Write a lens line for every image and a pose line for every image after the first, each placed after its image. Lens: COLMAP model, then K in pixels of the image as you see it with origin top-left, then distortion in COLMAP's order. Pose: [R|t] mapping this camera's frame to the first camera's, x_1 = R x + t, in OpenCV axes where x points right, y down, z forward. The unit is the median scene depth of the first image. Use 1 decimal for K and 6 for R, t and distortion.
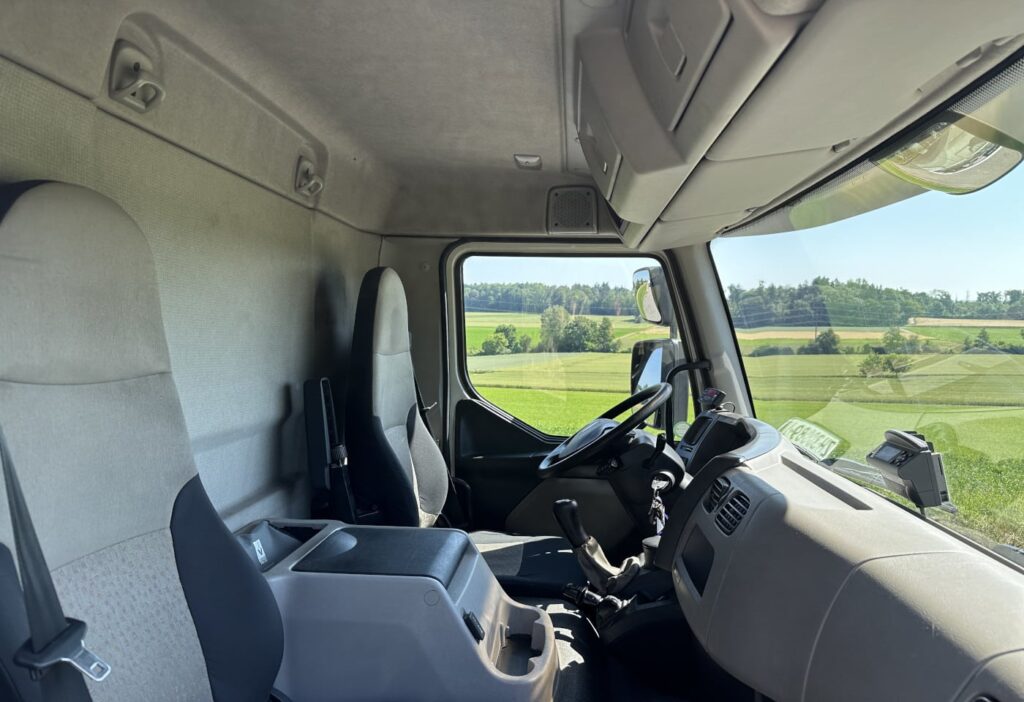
lens RADIAL K [[769.3, 0, 551.9], [0, 769.3, 306.9], [0, 0, 1]] dist [0.039111, -0.001218]
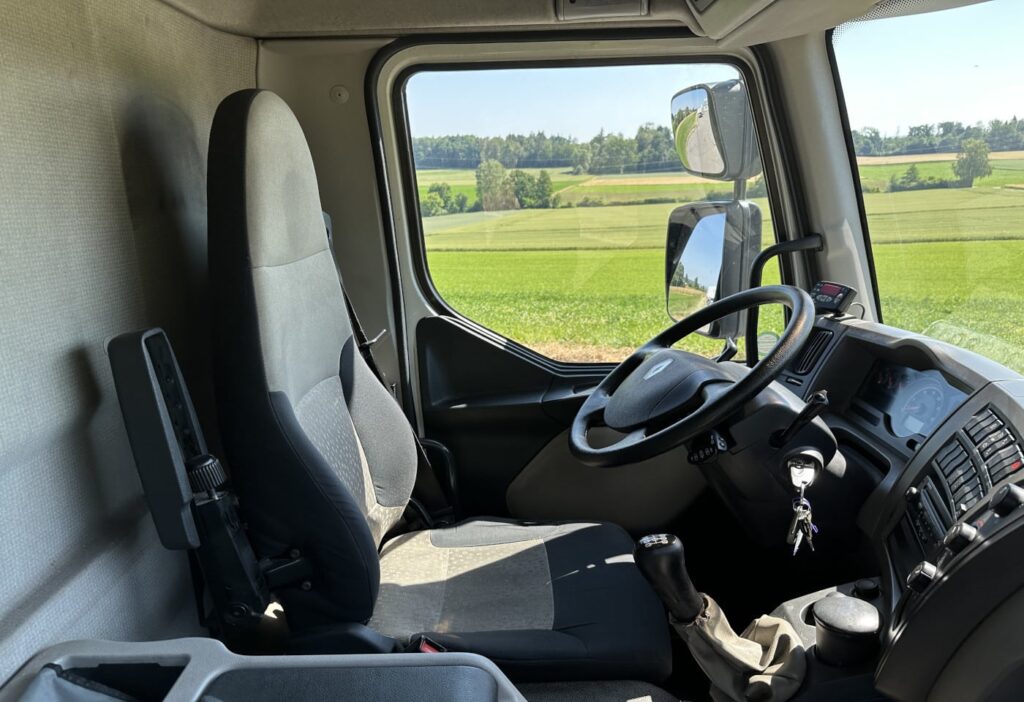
lens RADIAL K [[697.8, 0, 512.7], [0, 697.8, 366.0], [0, 0, 1]] dist [0.065472, -0.112195]
pose [[0.997483, -0.058107, 0.040625, -0.071043], [0.044353, 0.958433, 0.281850, -0.000141], [-0.055314, -0.279339, 0.958598, 0.439219]]
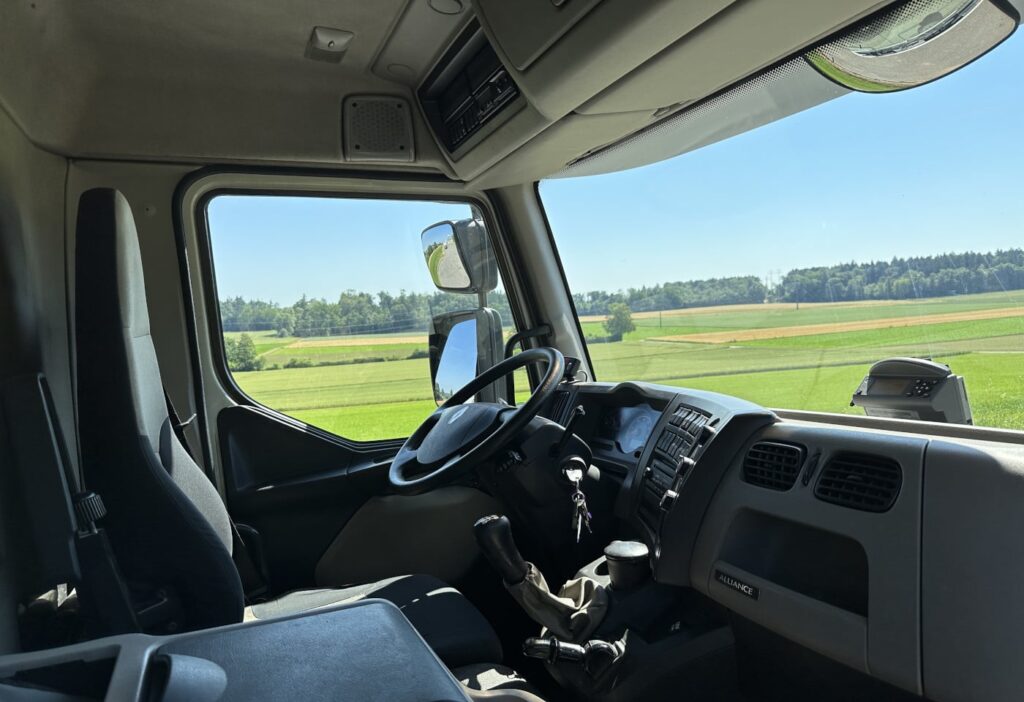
lens RADIAL K [[726.6, 0, 511.1], [0, 726.6, 343.6], [0, 0, 1]] dist [0.055223, -0.088642]
pose [[0.888109, -0.073144, 0.453776, -0.185117], [0.063646, 0.997316, 0.036191, 0.058403], [-0.455206, -0.003260, 0.890380, 0.321453]]
